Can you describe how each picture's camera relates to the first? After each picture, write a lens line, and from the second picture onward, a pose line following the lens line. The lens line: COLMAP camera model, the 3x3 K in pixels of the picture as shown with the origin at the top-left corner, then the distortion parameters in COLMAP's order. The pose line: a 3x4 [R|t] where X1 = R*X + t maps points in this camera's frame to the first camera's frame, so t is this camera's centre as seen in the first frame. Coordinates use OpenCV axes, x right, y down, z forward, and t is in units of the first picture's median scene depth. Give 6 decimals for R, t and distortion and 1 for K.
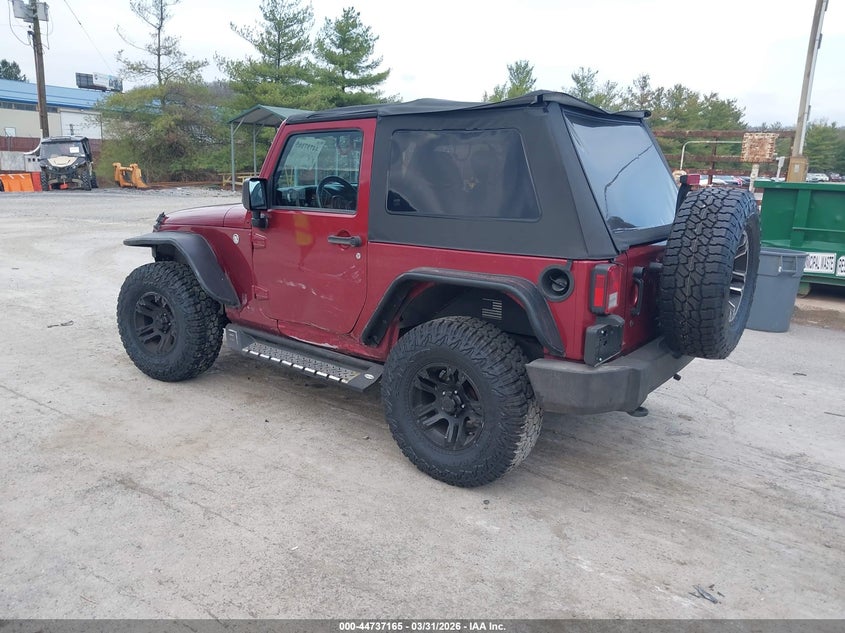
lens RADIAL K [[668.1, 0, 423.9], [0, 668.1, 315.7], [0, 0, 1]] dist [0.004931, -0.010981]
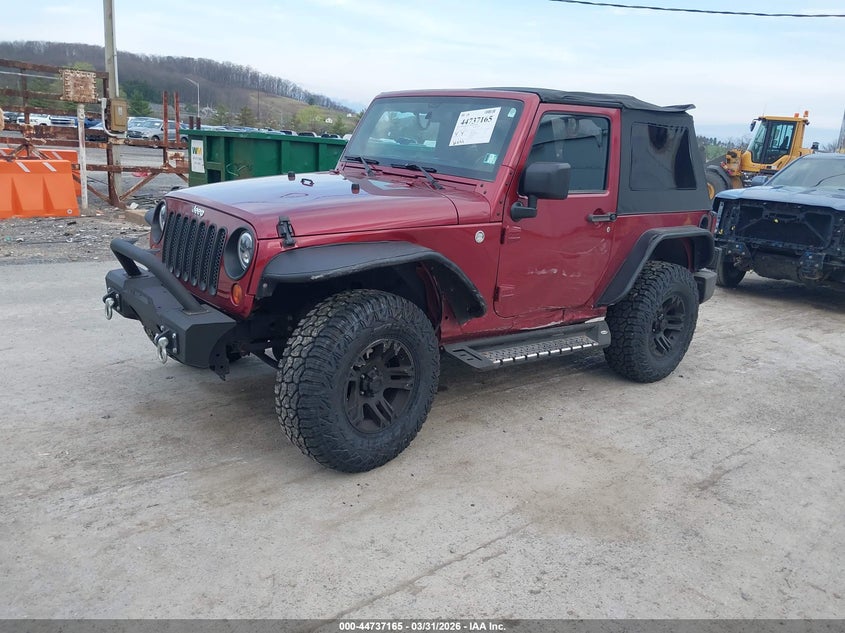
lens RADIAL K [[668.1, 0, 425.5], [0, 668.1, 318.3], [0, 0, 1]] dist [0.004931, -0.010981]
pose [[0.236442, -0.256234, 0.937251, -1.102858], [0.149047, 0.962750, 0.225605, -0.215363], [-0.960146, 0.086352, 0.265825, 0.869350]]
